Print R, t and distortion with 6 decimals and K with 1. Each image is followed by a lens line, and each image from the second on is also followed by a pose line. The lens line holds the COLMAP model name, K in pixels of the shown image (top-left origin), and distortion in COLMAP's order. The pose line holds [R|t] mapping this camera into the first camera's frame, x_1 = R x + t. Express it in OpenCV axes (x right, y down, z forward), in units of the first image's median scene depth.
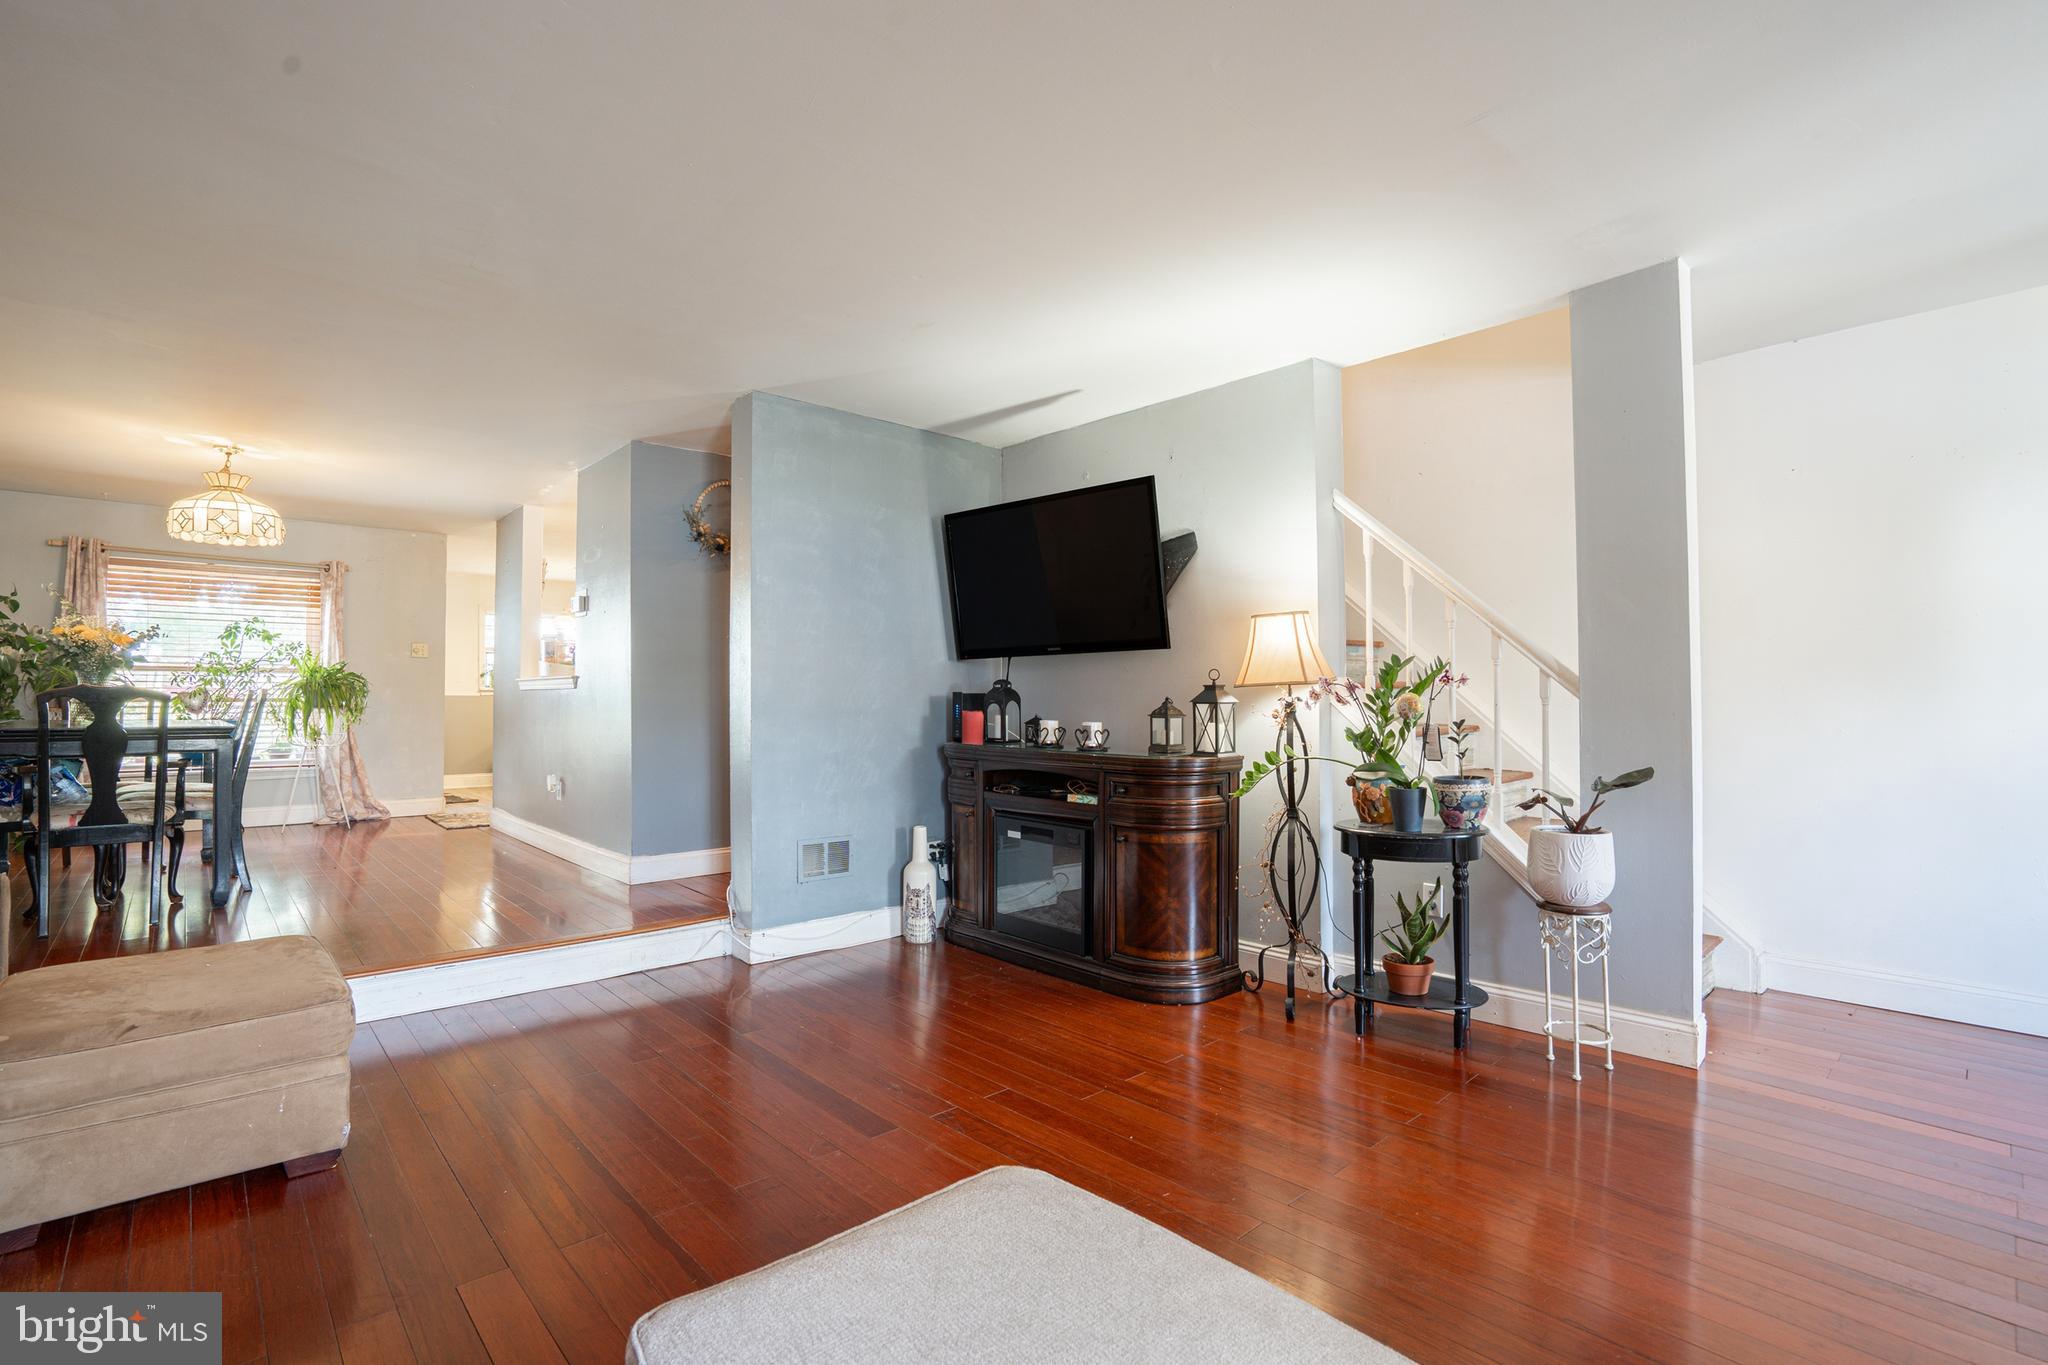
lens RADIAL K [[931.9, 0, 1029.6], [0, 931.9, 678.4], [0, 0, 1]] dist [-0.012548, 0.001451]
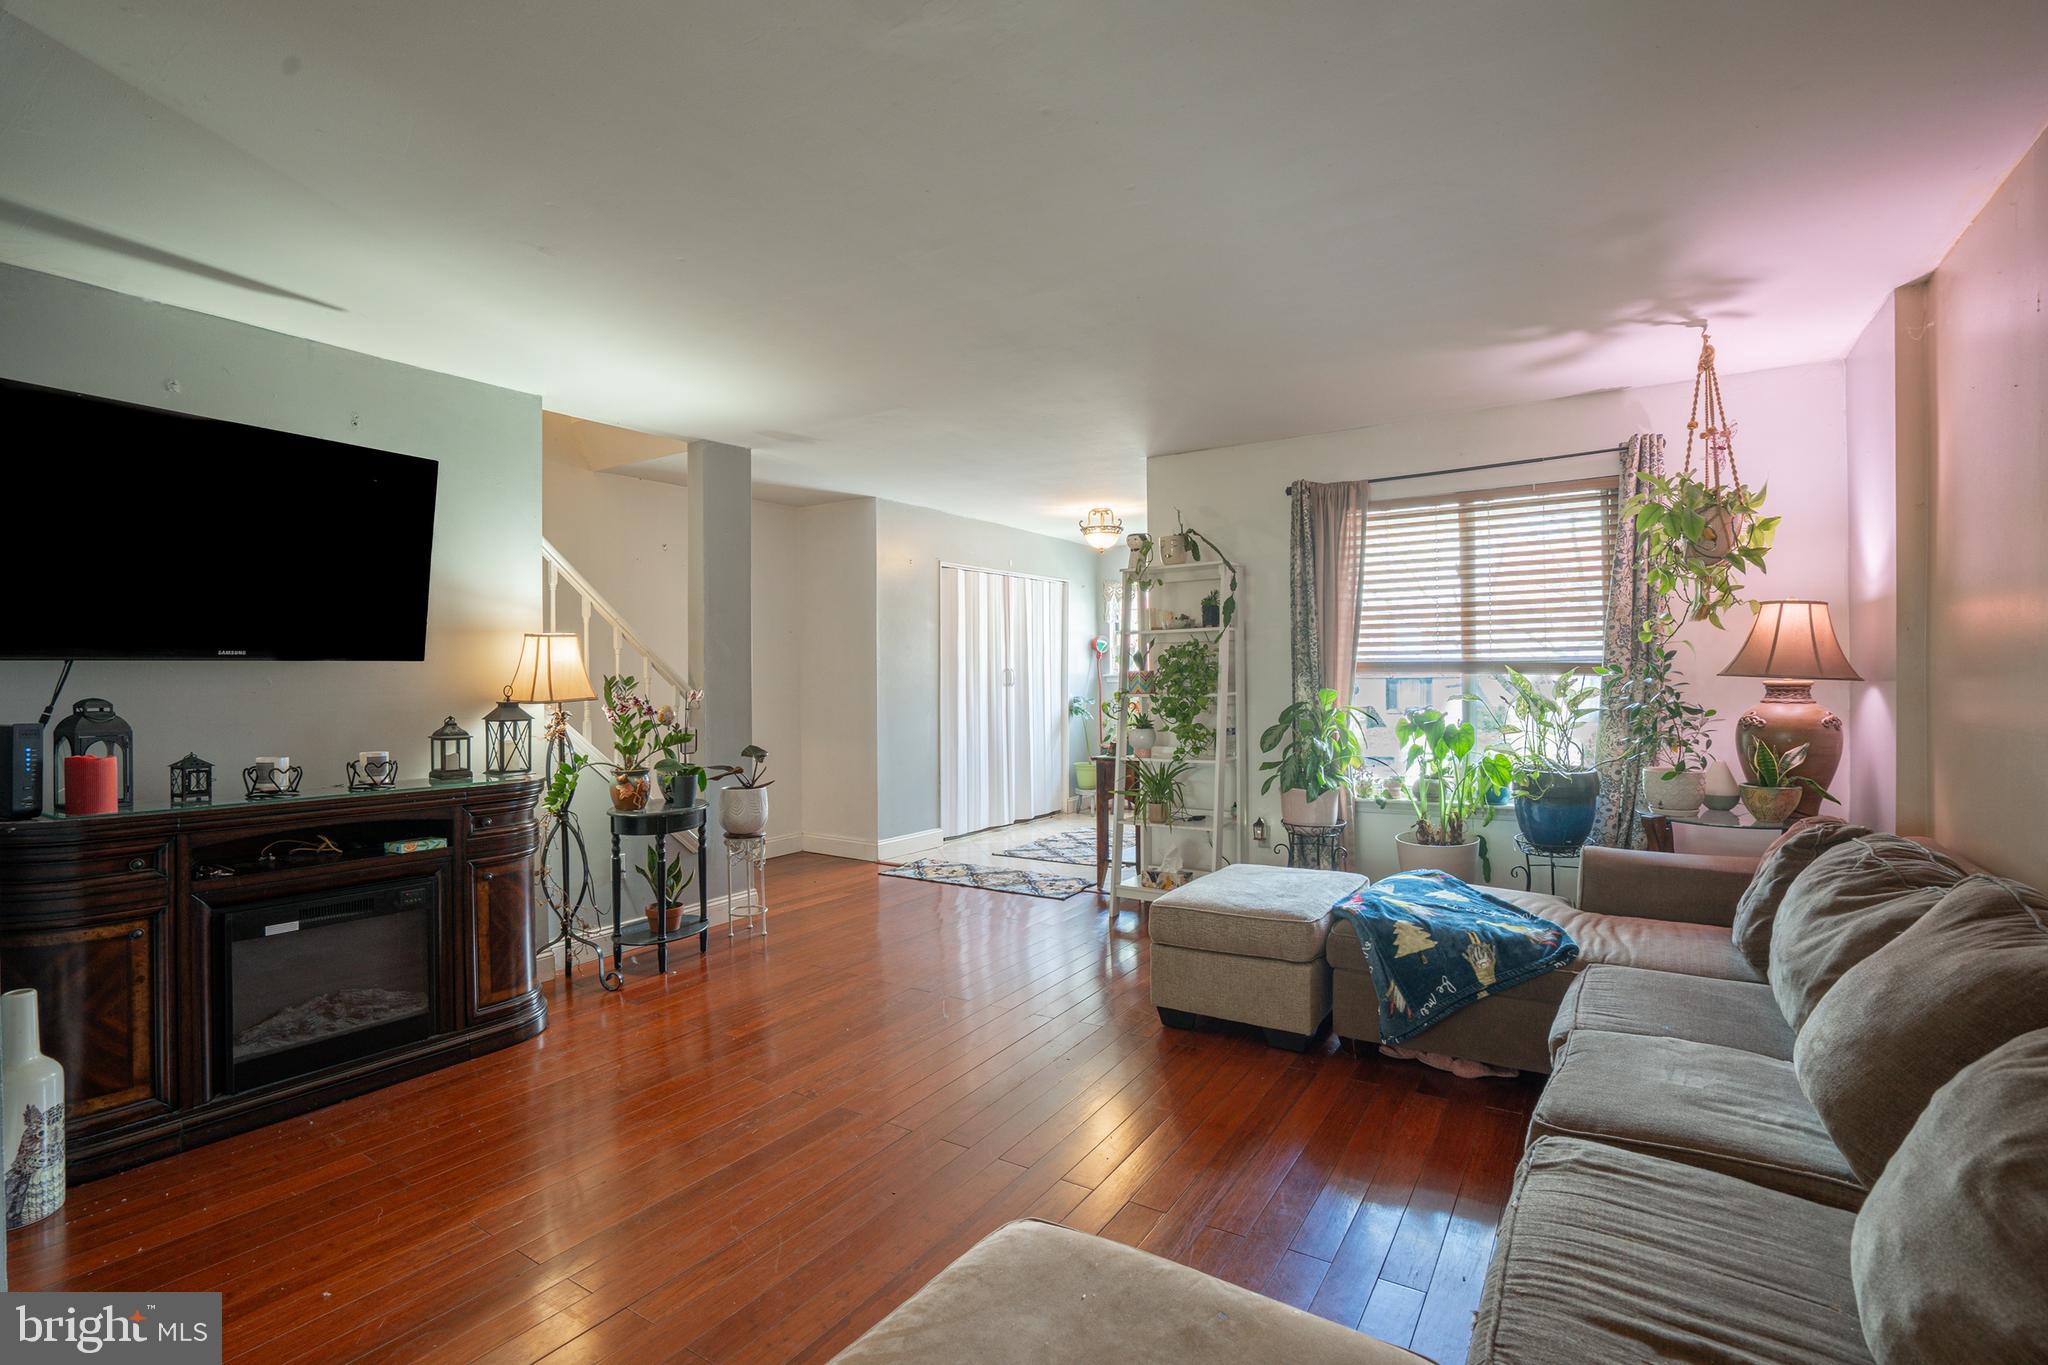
lens RADIAL K [[931.9, 0, 1039.0], [0, 931.9, 679.4], [0, 0, 1]] dist [-0.012548, 0.001451]
pose [[-0.252603, 0.003233, 0.967565, -0.854622], [-0.012845, 0.999895, -0.006695, -0.016856], [-0.967485, -0.014120, -0.252535, 0.683544]]
